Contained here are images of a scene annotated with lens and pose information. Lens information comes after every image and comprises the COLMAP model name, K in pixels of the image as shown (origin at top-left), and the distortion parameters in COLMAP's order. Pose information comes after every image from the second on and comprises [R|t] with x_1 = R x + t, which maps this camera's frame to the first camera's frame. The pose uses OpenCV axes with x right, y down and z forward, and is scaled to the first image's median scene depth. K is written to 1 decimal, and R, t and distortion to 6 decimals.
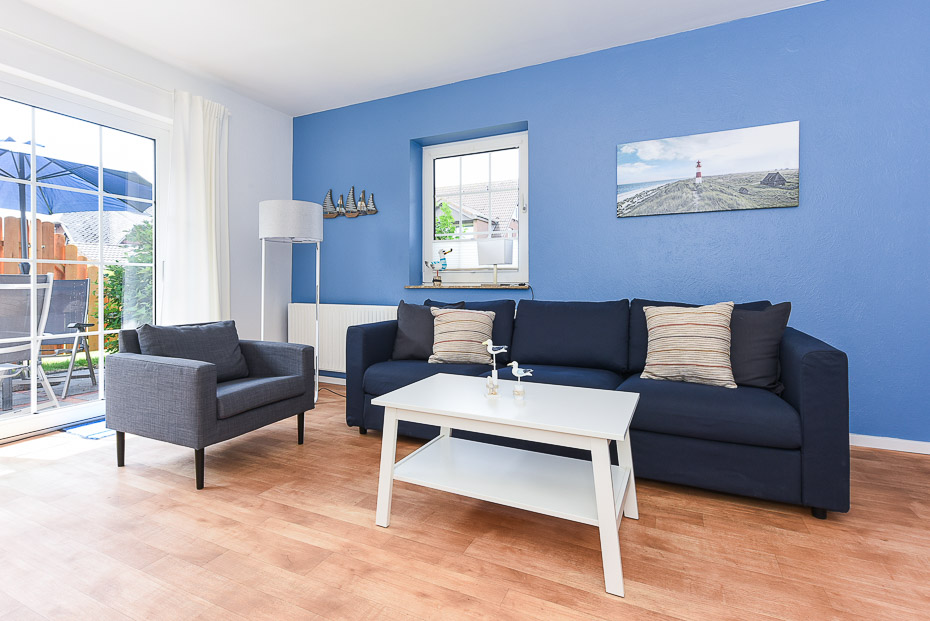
lens RADIAL K [[456.6, 0, 449.9], [0, 456.6, 281.5], [0, 0, 1]] dist [0.002566, 0.000373]
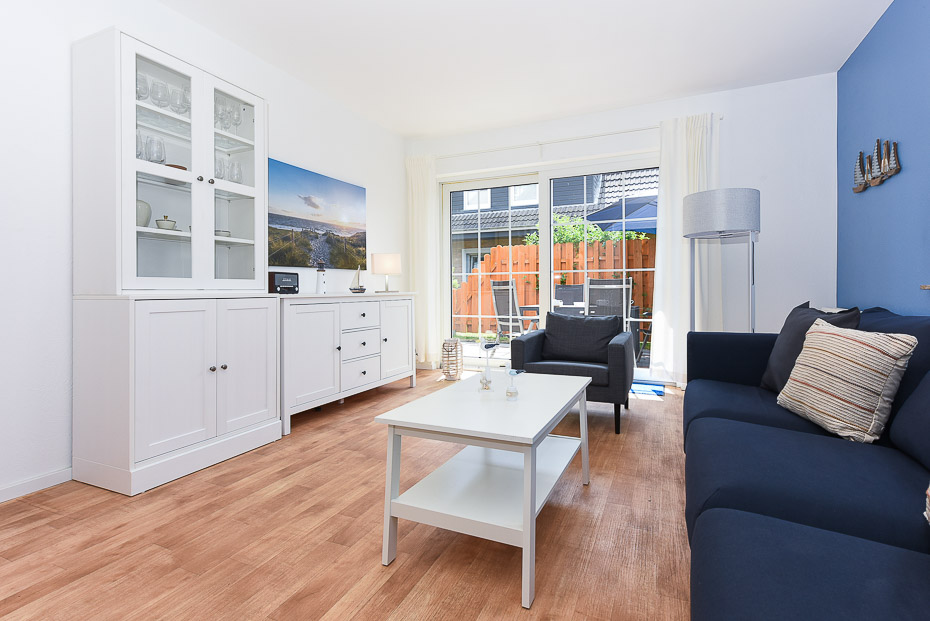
lens RADIAL K [[435.3, 0, 484.1], [0, 435.3, 287.2], [0, 0, 1]] dist [0.003716, 0.000203]
pose [[0.052087, 0.001040, -0.998642, 0.558328], [0.010807, 0.999940, 0.001605, 0.006077], [0.998584, -0.010876, 0.052072, 0.520120]]
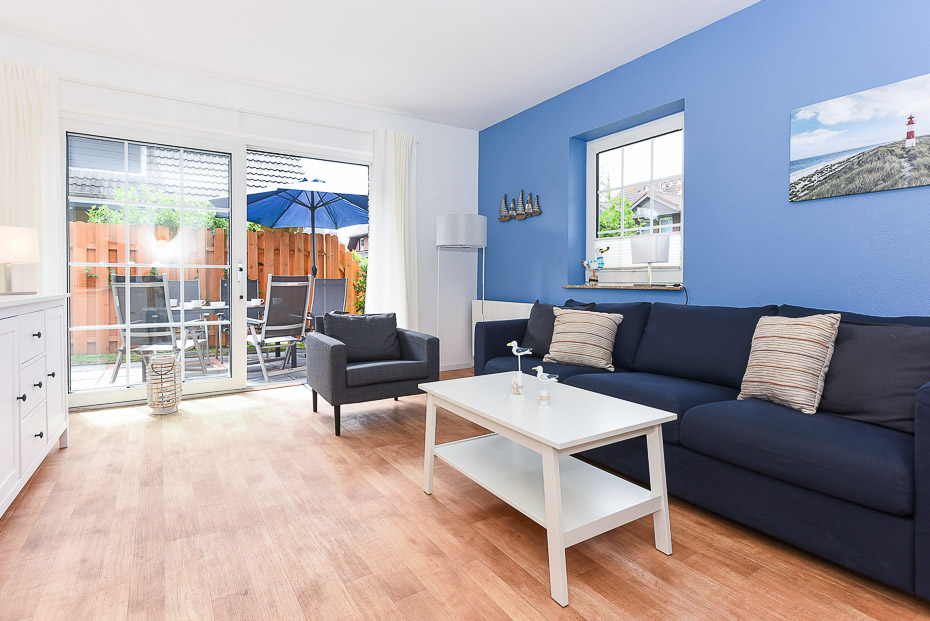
lens RADIAL K [[473.8, 0, 460.8], [0, 473.8, 286.8], [0, 0, 1]] dist [-0.001862, -0.000747]
pose [[0.854867, 0.009288, -0.518764, 0.318912], [0.000440, 0.999826, 0.018627, -0.009016], [0.518847, -0.016152, 0.854714, -0.004339]]
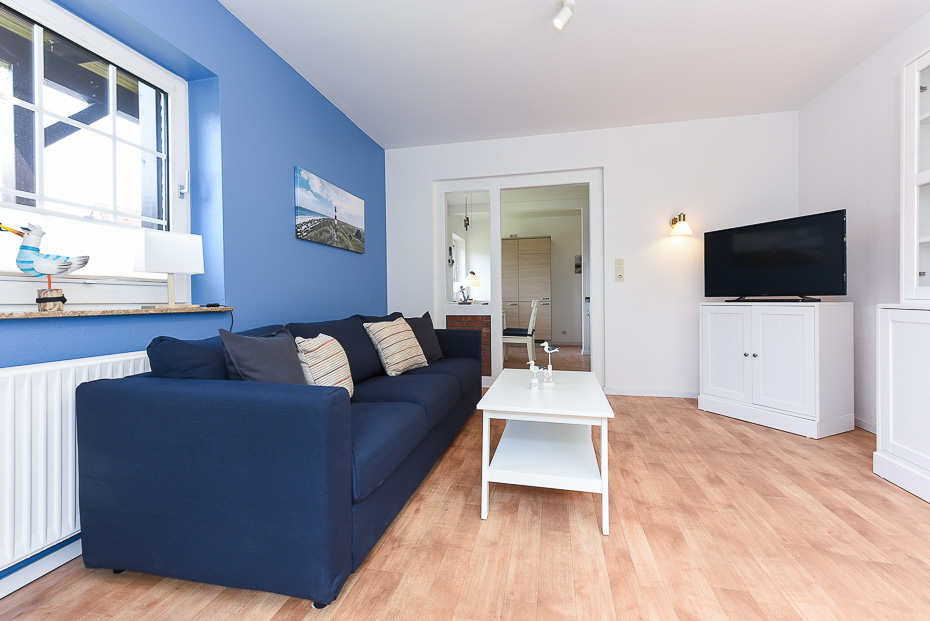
lens RADIAL K [[398.0, 0, 466.7], [0, 398.0, 299.5], [0, 0, 1]] dist [0.002692, 0.000161]
pose [[-0.240346, 0.004545, 0.970677, -0.611159], [0.007200, 0.999970, -0.002900, 0.002664], [-0.970661, 0.006292, -0.240371, 0.888827]]
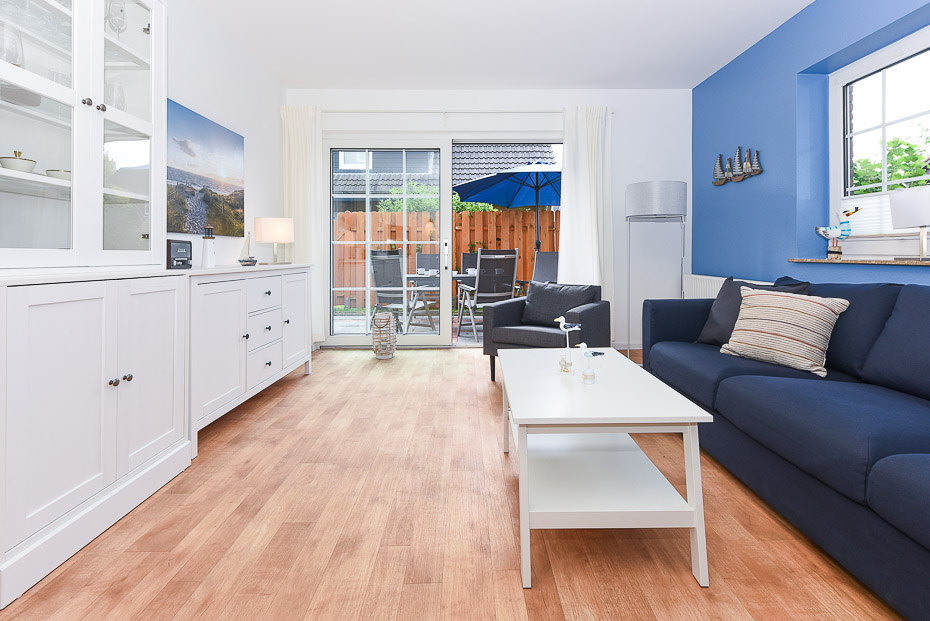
lens RADIAL K [[433.6, 0, 479.1], [0, 433.6, 251.4], [0, 0, 1]] dist [0.001815, -0.000219]
pose [[0.455417, -0.003199, -0.890273, 0.425511], [0.007167, 0.999974, 0.000073, -0.009668], [0.890250, -0.006414, 0.455428, 0.221180]]
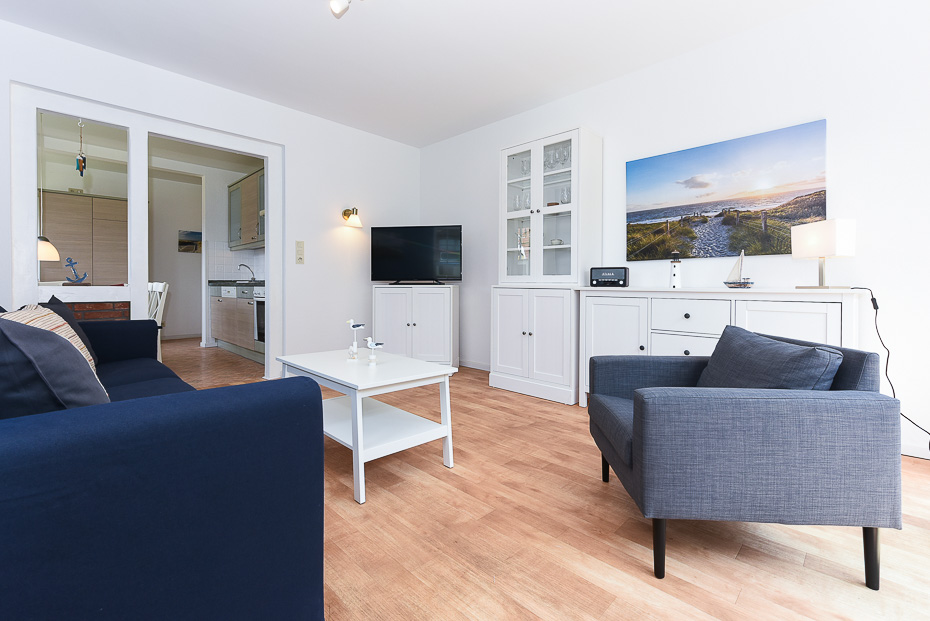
lens RADIAL K [[409.8, 0, 464.3], [0, 409.8, 286.0], [0, 0, 1]] dist [0.001461, 0.000084]
pose [[-0.948370, 0.000318, 0.317165, -0.414166], [0.000074, 1.000000, -0.000780, 0.016347], [-0.317165, -0.000716, -0.948370, 1.193089]]
